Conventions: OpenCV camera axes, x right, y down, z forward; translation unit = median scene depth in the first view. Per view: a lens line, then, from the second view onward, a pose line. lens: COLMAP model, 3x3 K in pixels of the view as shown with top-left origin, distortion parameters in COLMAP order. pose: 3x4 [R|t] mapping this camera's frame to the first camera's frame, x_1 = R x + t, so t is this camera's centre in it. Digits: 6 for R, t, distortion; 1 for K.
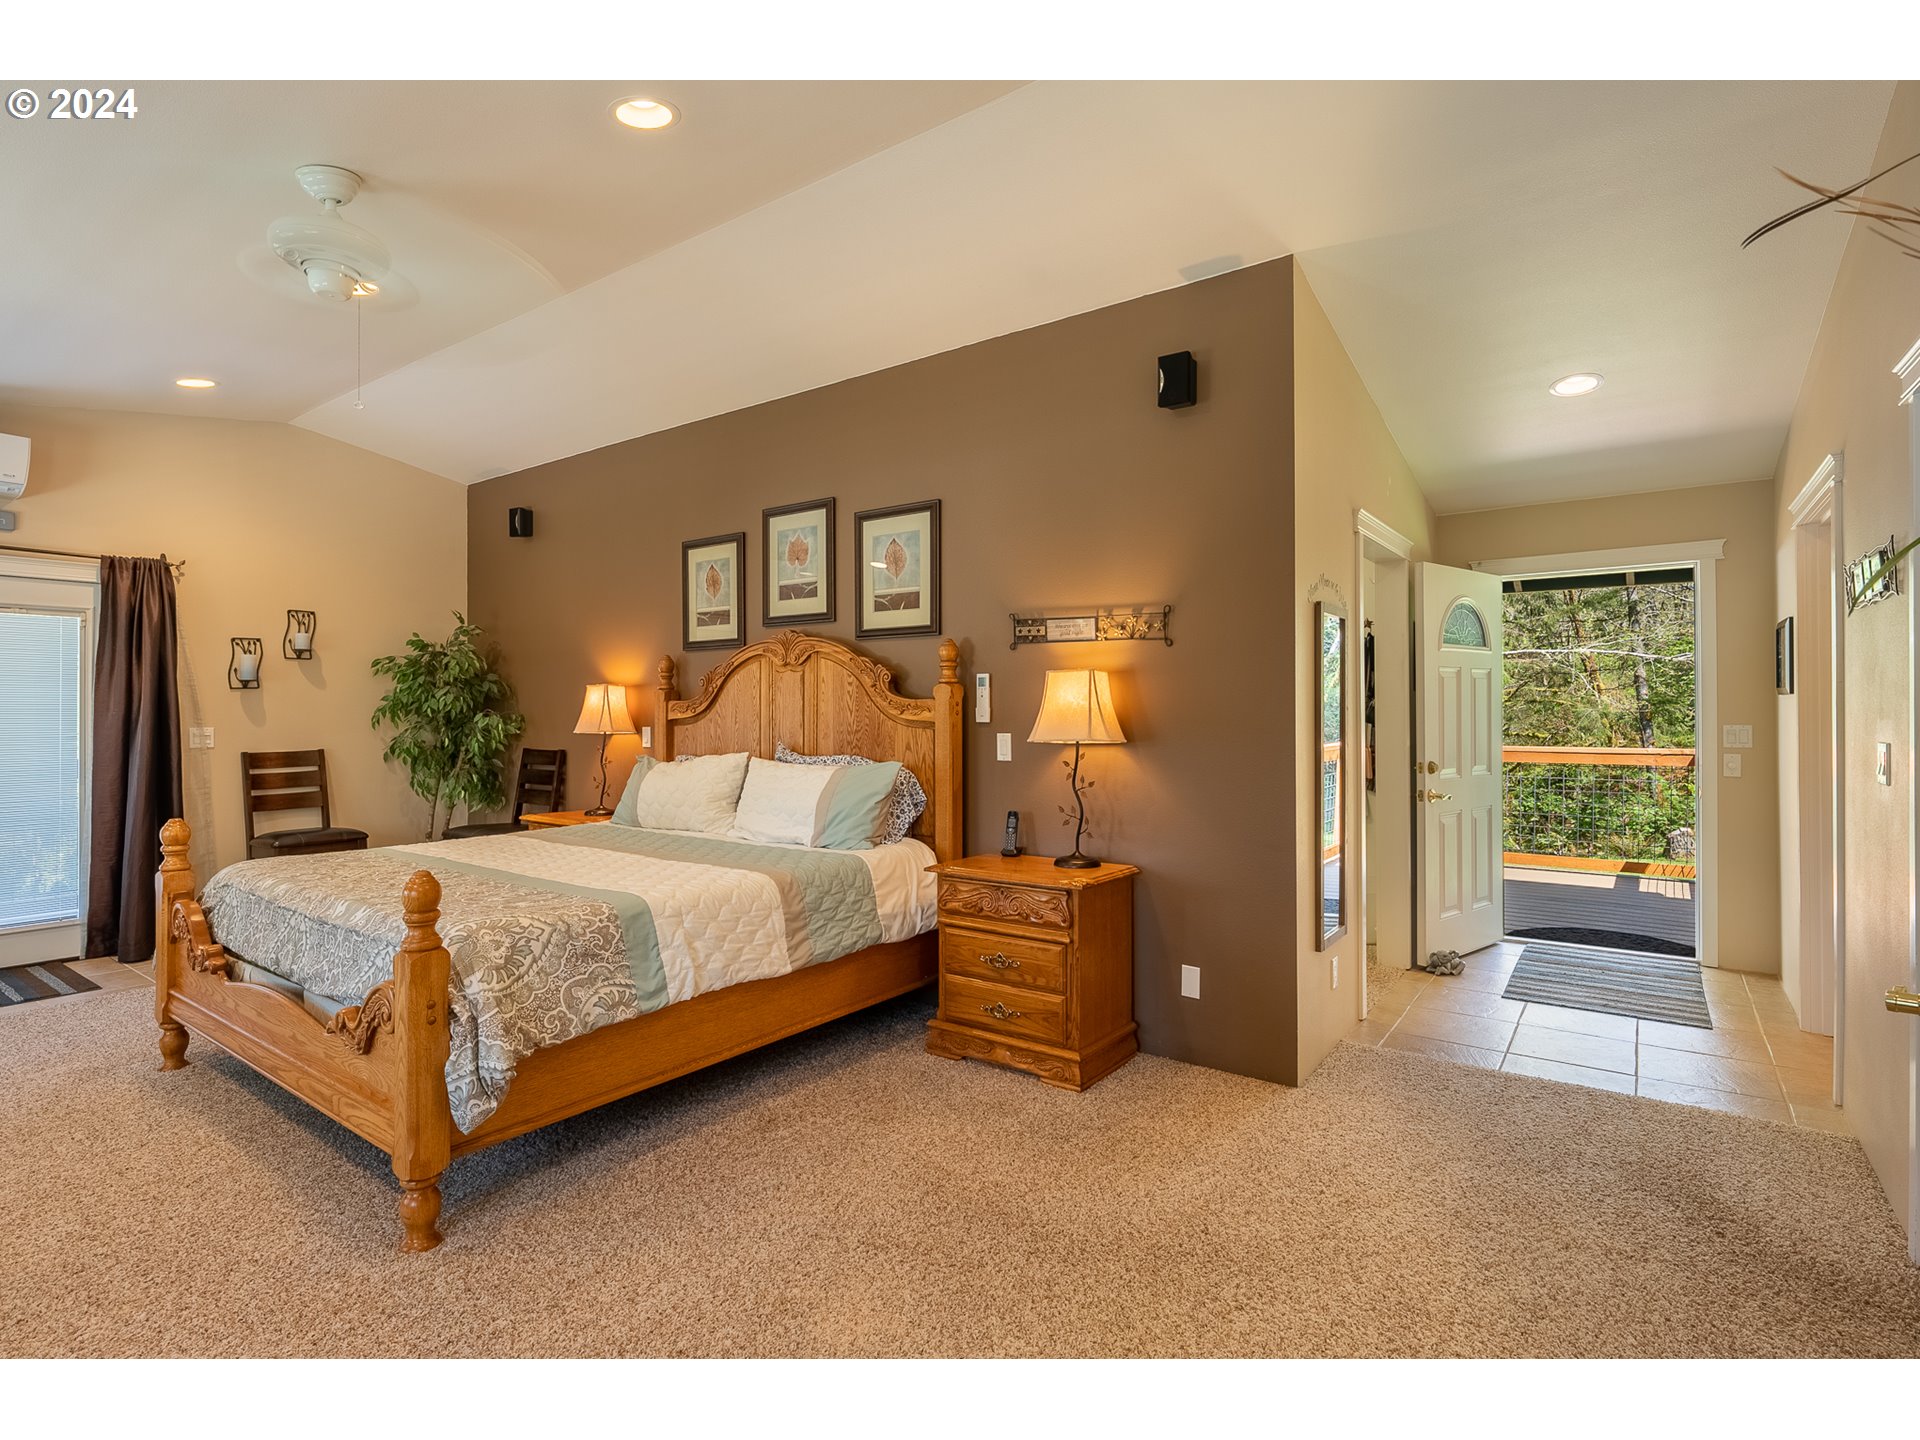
lens RADIAL K [[925.3, 0, 963.6], [0, 925.3, 720.3], [0, 0, 1]] dist [-0.000166, -0.001883]
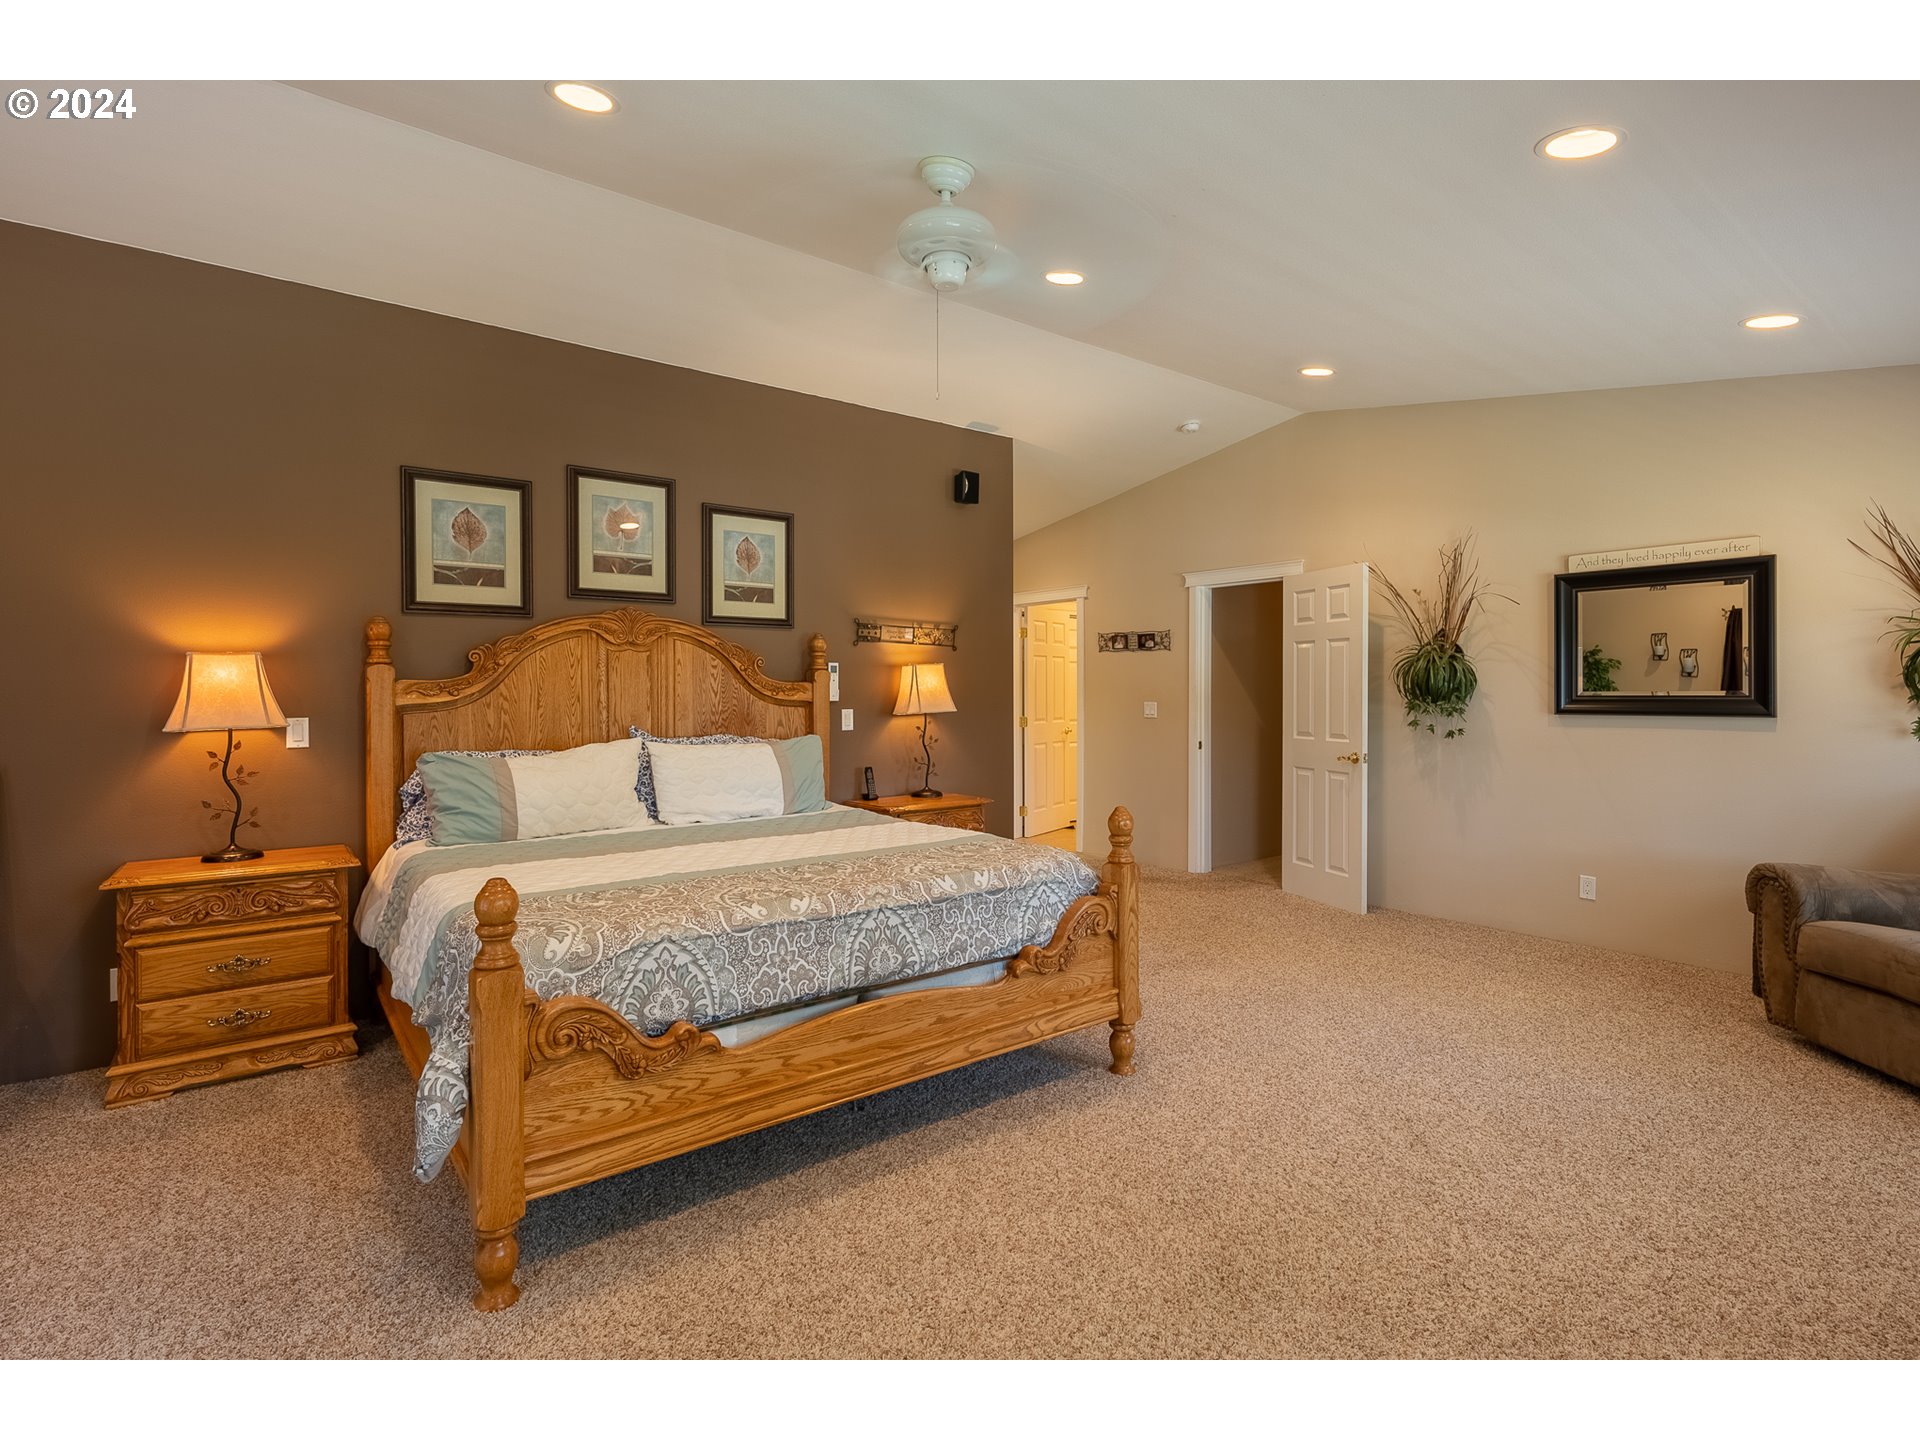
lens RADIAL K [[925.3, 0, 956.9], [0, 925.3, 702.4], [0, 0, 1]] dist [-0.000166, -0.001883]
pose [[0.296034, -0.019551, 0.954977, -1.046795], [0.006235, 0.999809, 0.018536, -0.016767], [-0.955157, 0.000467, 0.296100, 0.423338]]
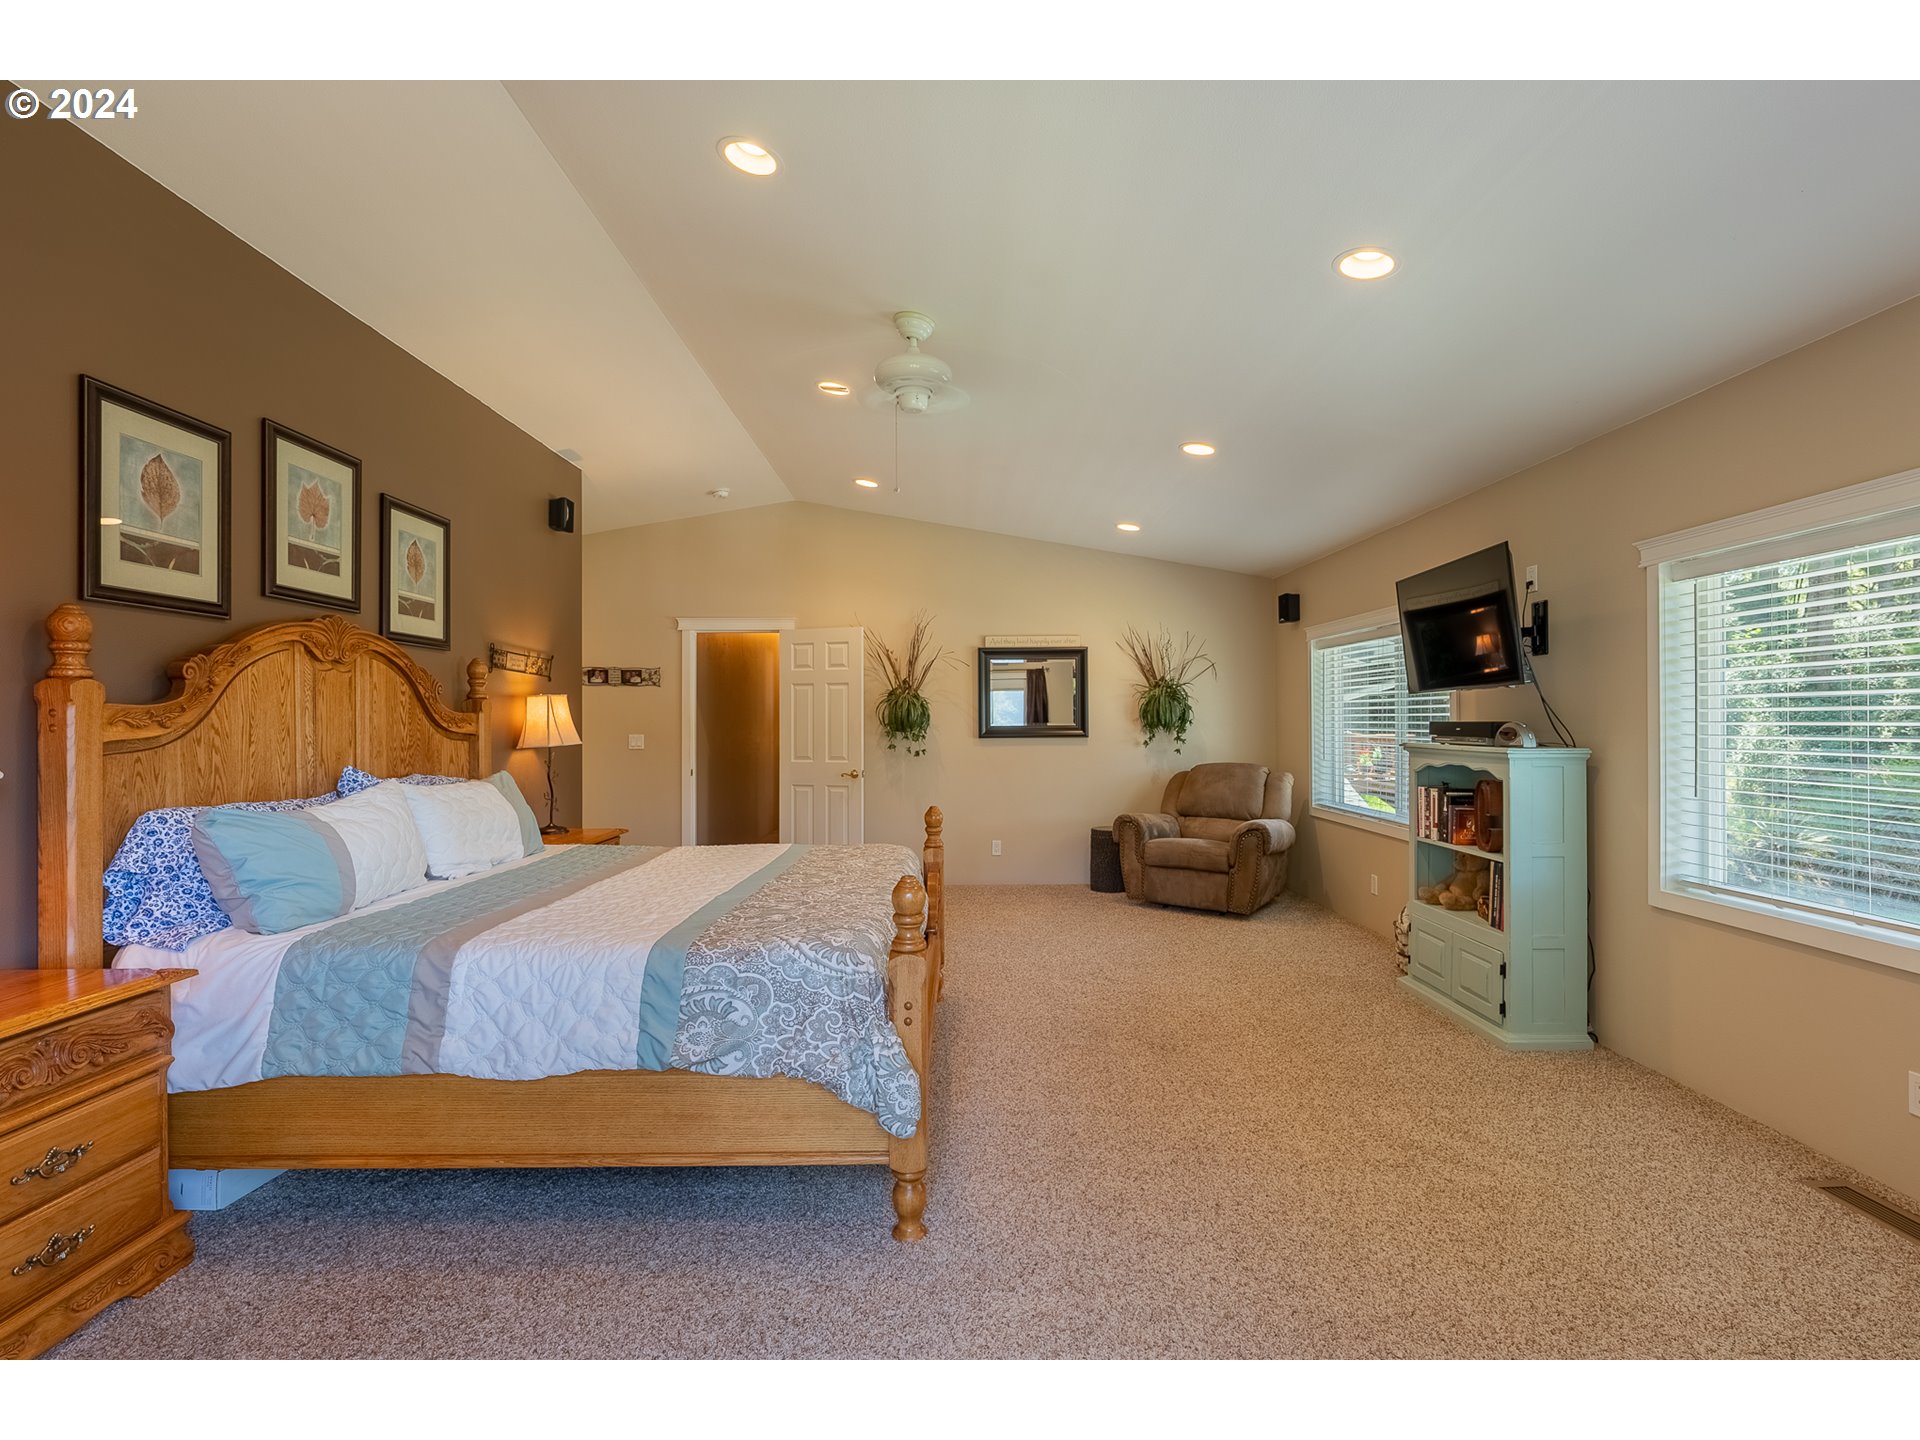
lens RADIAL K [[925.3, 0, 963.6], [0, 925.3, 724.5], [0, 0, 1]] dist [-0.000166, -0.001883]
pose [[-0.584876, -0.004792, 0.811108, -1.143495], [0.001947, 0.999971, 0.007312, -0.015205], [-0.811120, 0.005856, -0.584850, 1.080623]]
